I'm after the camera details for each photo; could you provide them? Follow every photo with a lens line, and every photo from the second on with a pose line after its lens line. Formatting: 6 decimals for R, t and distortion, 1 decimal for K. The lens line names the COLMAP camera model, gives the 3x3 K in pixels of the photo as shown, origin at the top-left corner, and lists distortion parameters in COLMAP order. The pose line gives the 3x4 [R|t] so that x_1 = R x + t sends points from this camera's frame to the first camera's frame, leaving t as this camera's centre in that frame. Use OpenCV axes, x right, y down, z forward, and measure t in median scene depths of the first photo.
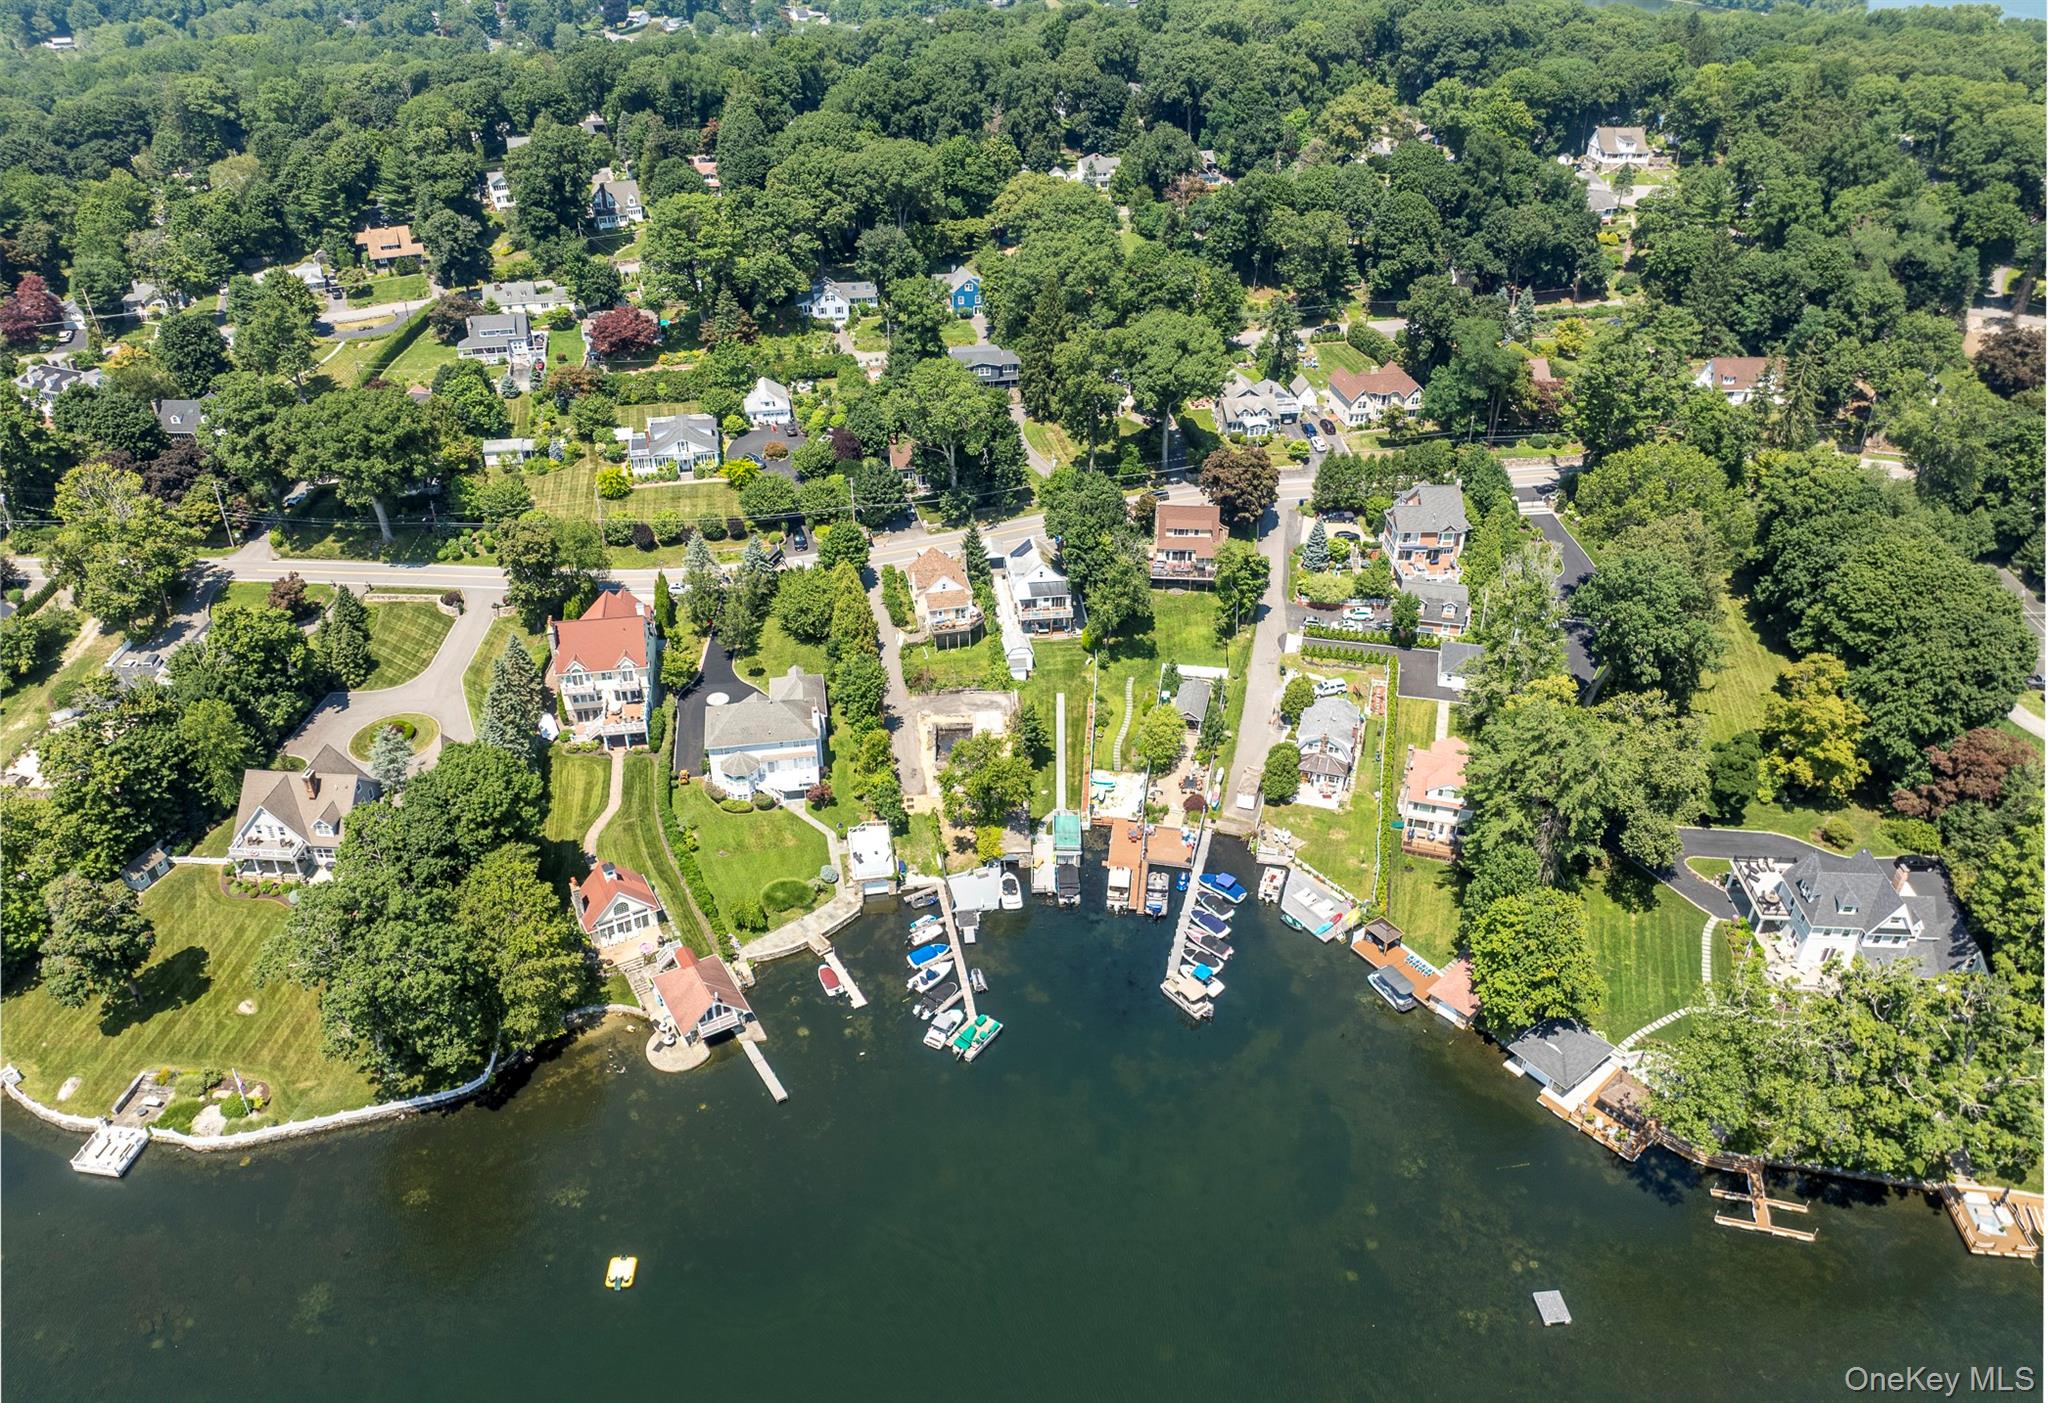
lens RADIAL K [[1447.4, 0, 1017.7], [0, 1447.4, 707.0], [0, 0, 1]] dist [-0.042555, 0.007931]
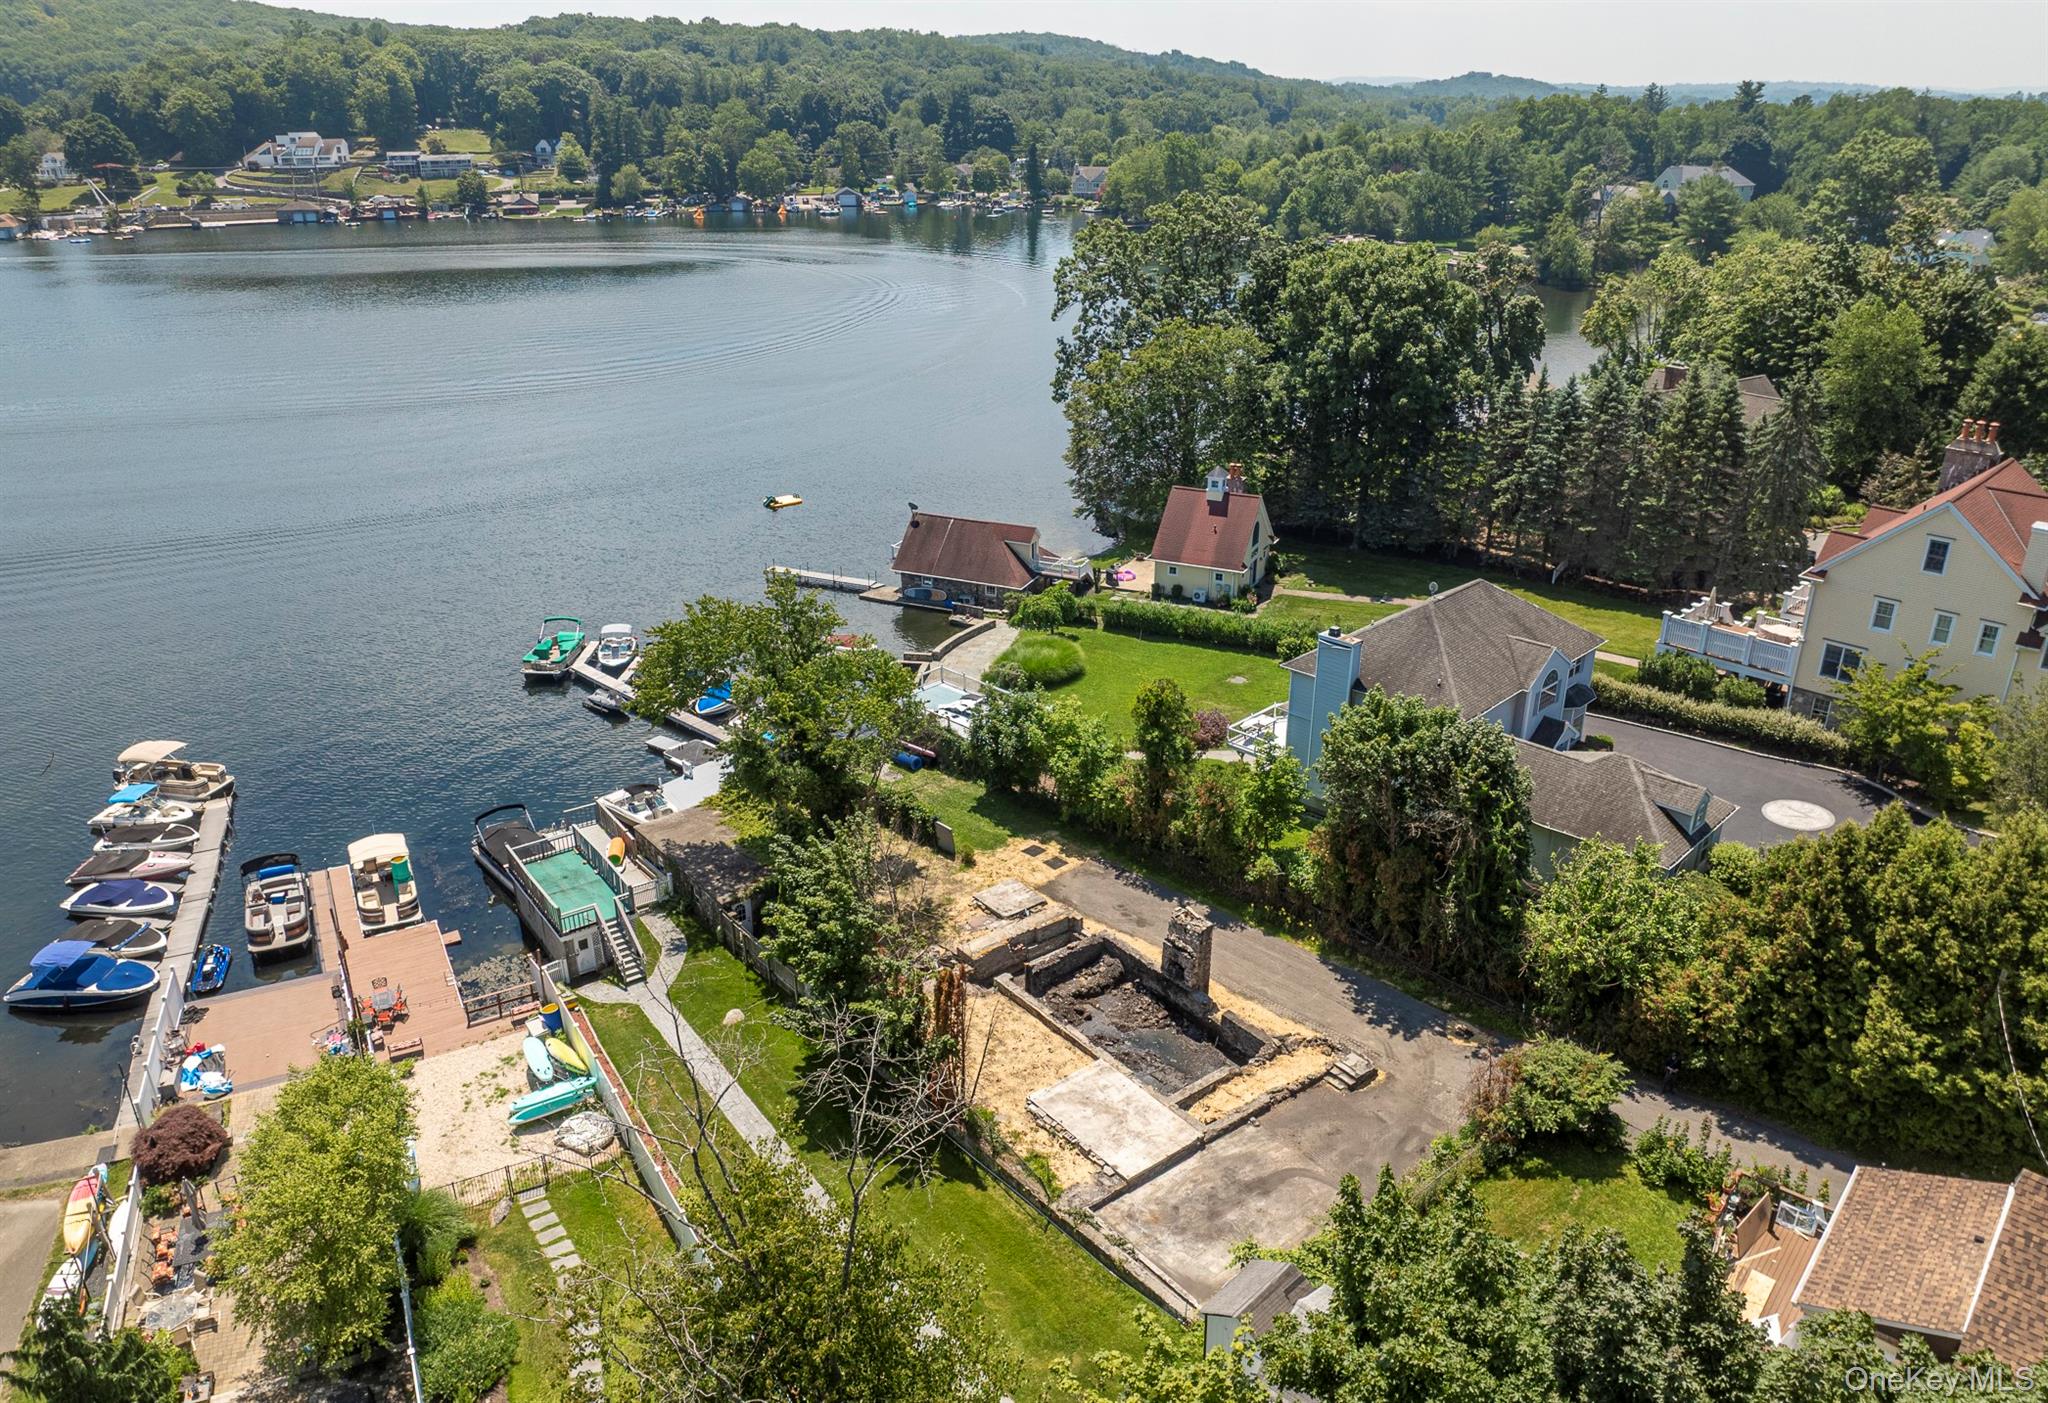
lens RADIAL K [[1447.4, 0, 1025.1], [0, 1447.4, 713.3], [0, 0, 1]] dist [-0.042555, 0.007931]
pose [[-0.811341, 0.236068, -0.534788, 0.117059], [-0.319776, 0.586594, 0.744077, -0.225771], [0.489356, 0.774712, -0.400439, 1.117643]]
